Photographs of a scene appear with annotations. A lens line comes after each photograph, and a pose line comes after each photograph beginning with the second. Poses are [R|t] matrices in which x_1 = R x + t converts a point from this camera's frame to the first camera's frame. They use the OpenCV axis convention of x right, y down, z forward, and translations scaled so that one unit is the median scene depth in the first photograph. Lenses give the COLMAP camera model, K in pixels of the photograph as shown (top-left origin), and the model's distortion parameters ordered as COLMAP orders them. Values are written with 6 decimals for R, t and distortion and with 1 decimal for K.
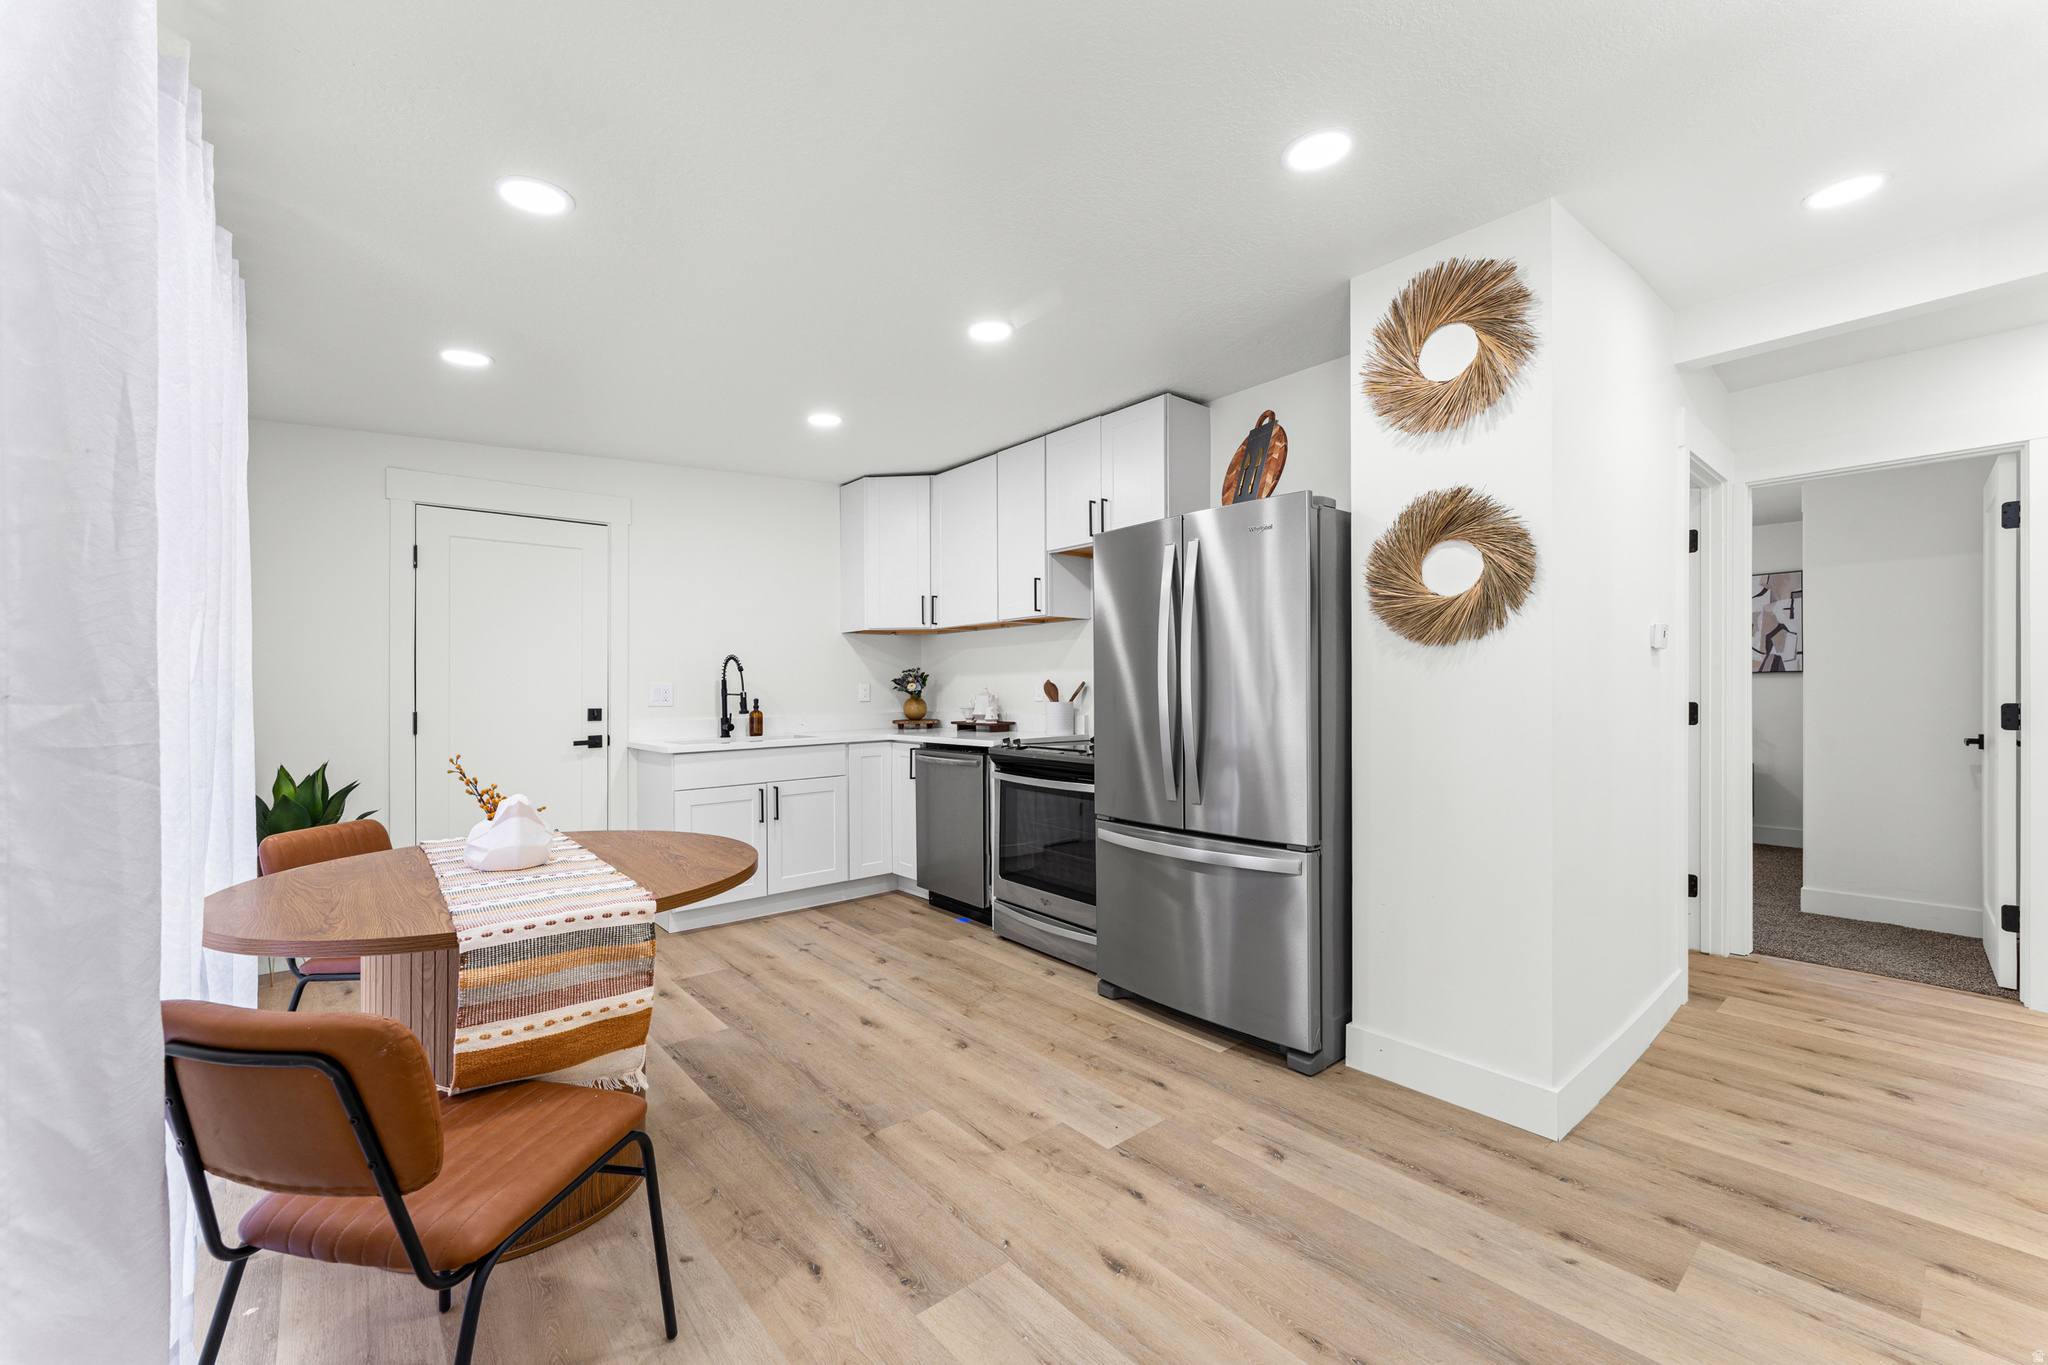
lens RADIAL K [[822.1, 0, 1020.9], [0, 822.1, 679.2], [0, 0, 1]] dist [0.003023, 0.000080]
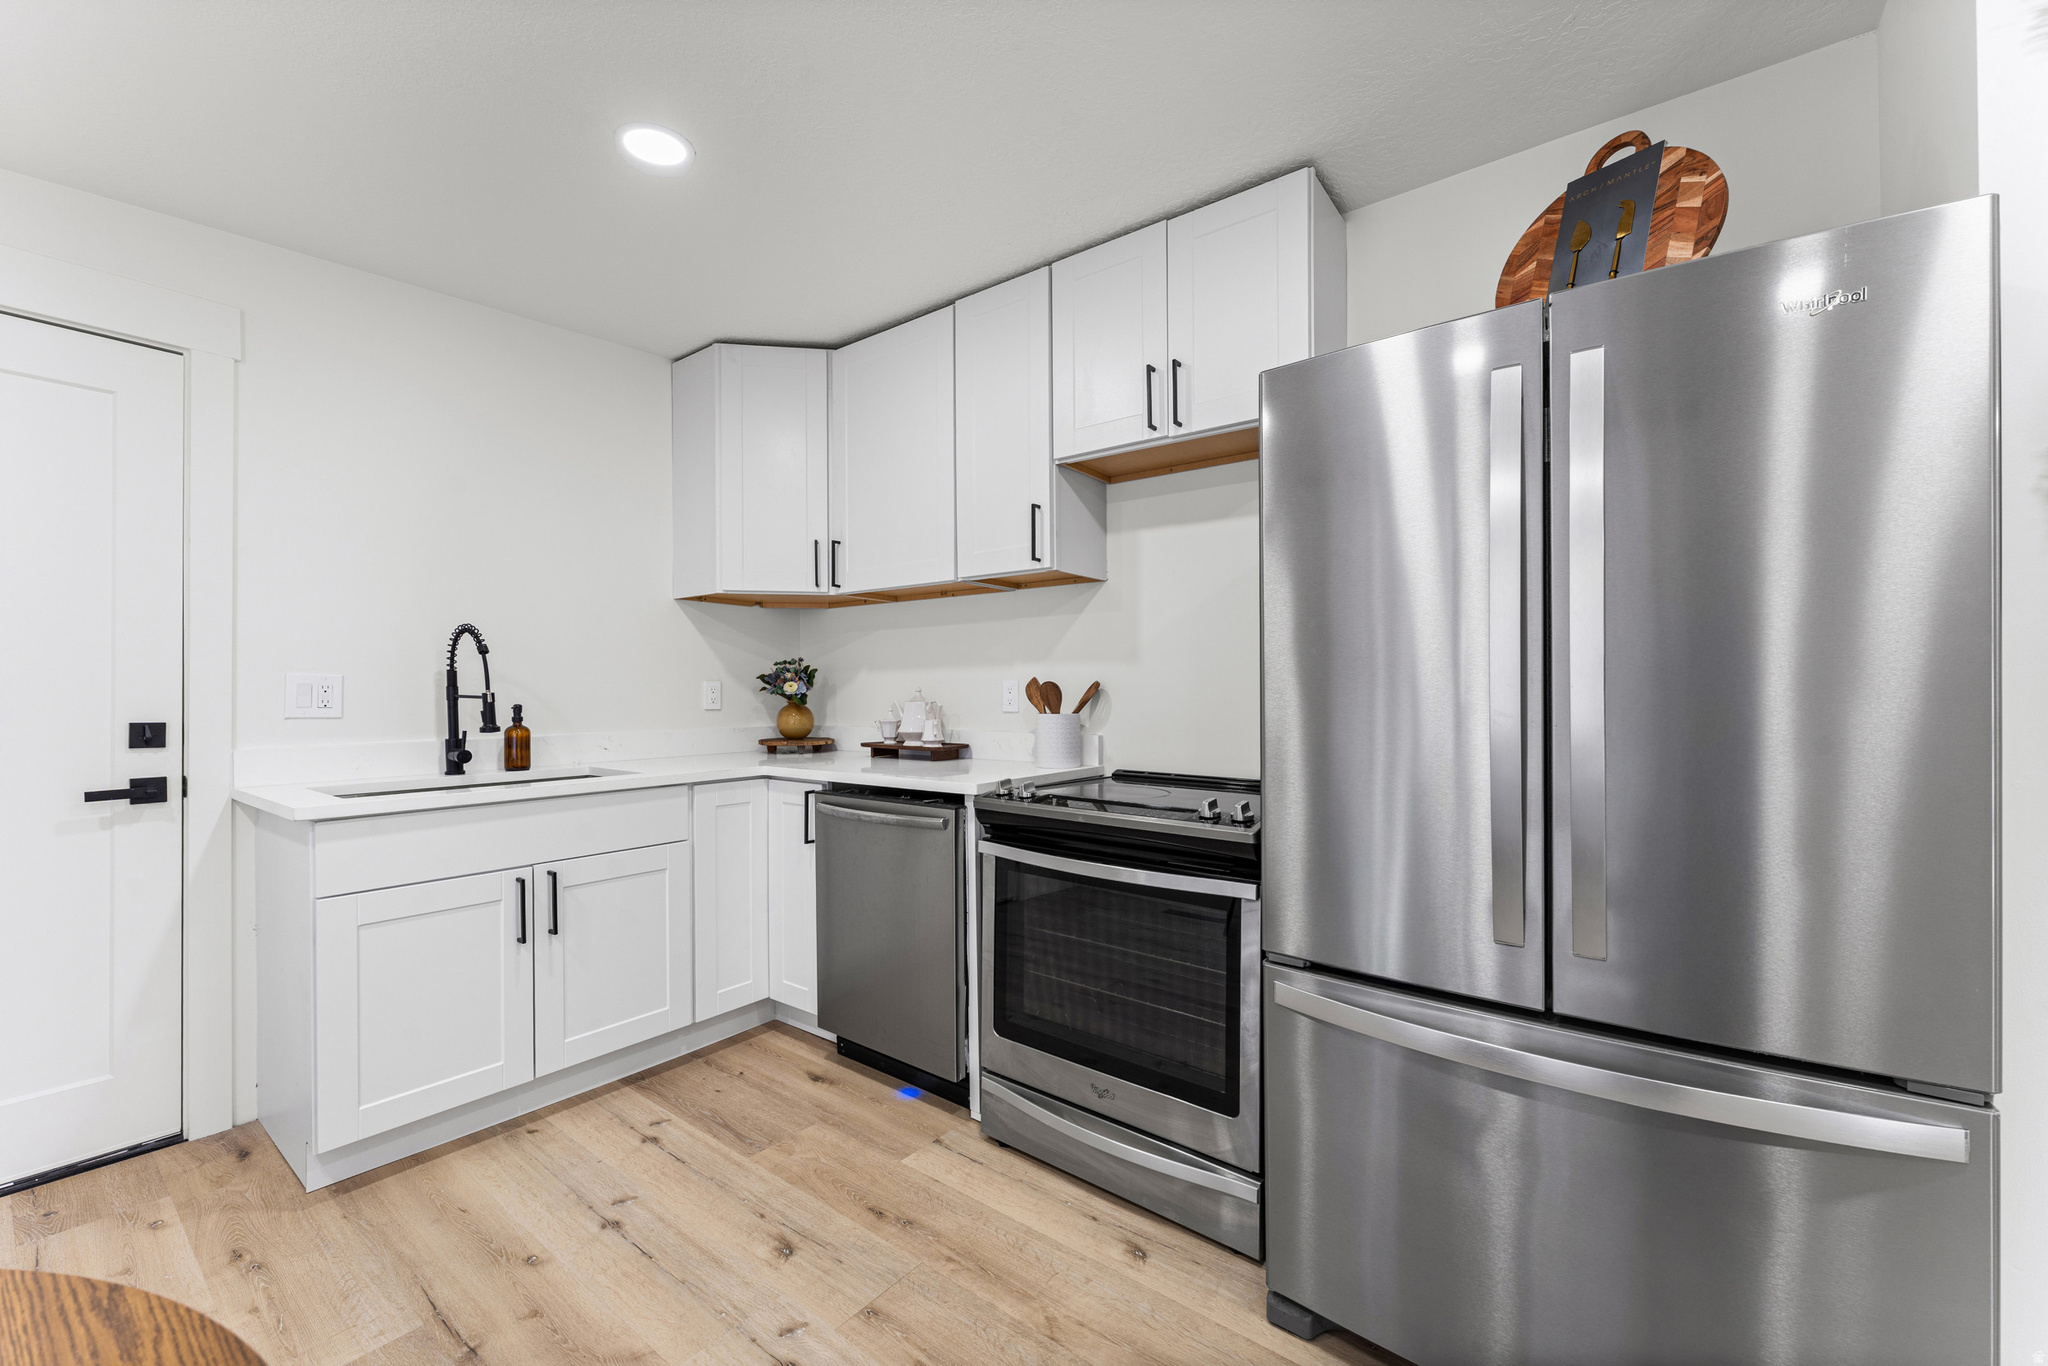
lens RADIAL K [[817.7, 0, 1011.9], [0, 817.7, 701.2], [0, 0, 1]] dist [-0.001958, -0.000169]
pose [[0.979062, 0.007801, 0.203414, -0.120935], [-0.011554, 0.999784, 0.017272, 0.009020], [-0.203235, -0.019261, 0.978941, 0.444337]]
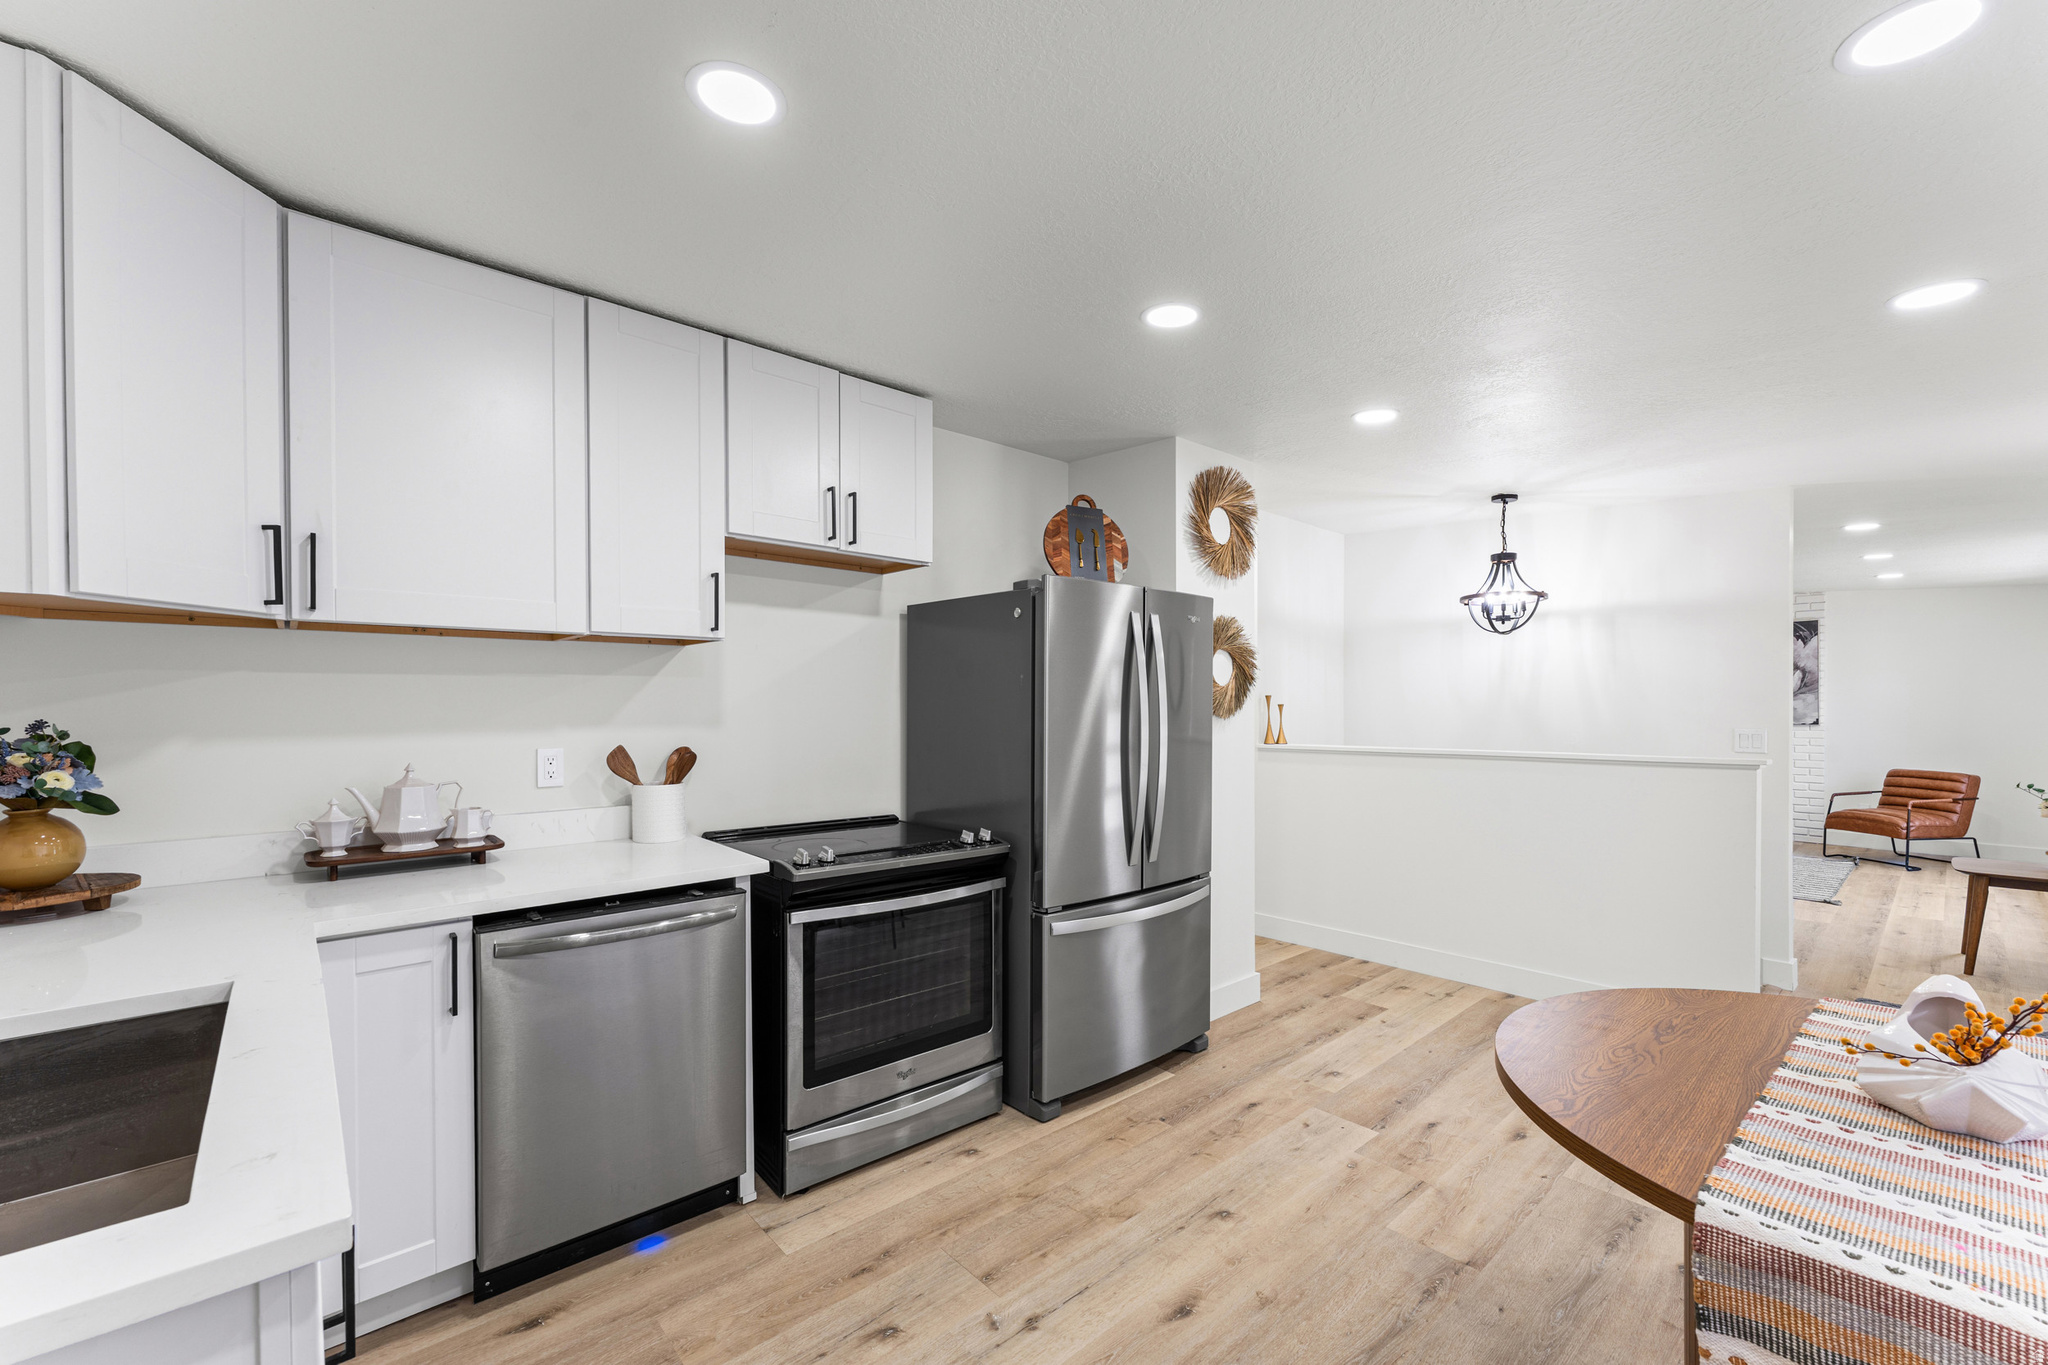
lens RADIAL K [[822.1, 0, 1026.2], [0, 822.1, 718.1], [0, 0, 1]] dist [0.000864, 0.000188]
pose [[-0.018583, -0.007196, 0.999801, -0.578012], [-0.011683, 0.999907, 0.006980, -0.026836], [-0.999759, -0.011551, -0.018666, 0.812462]]
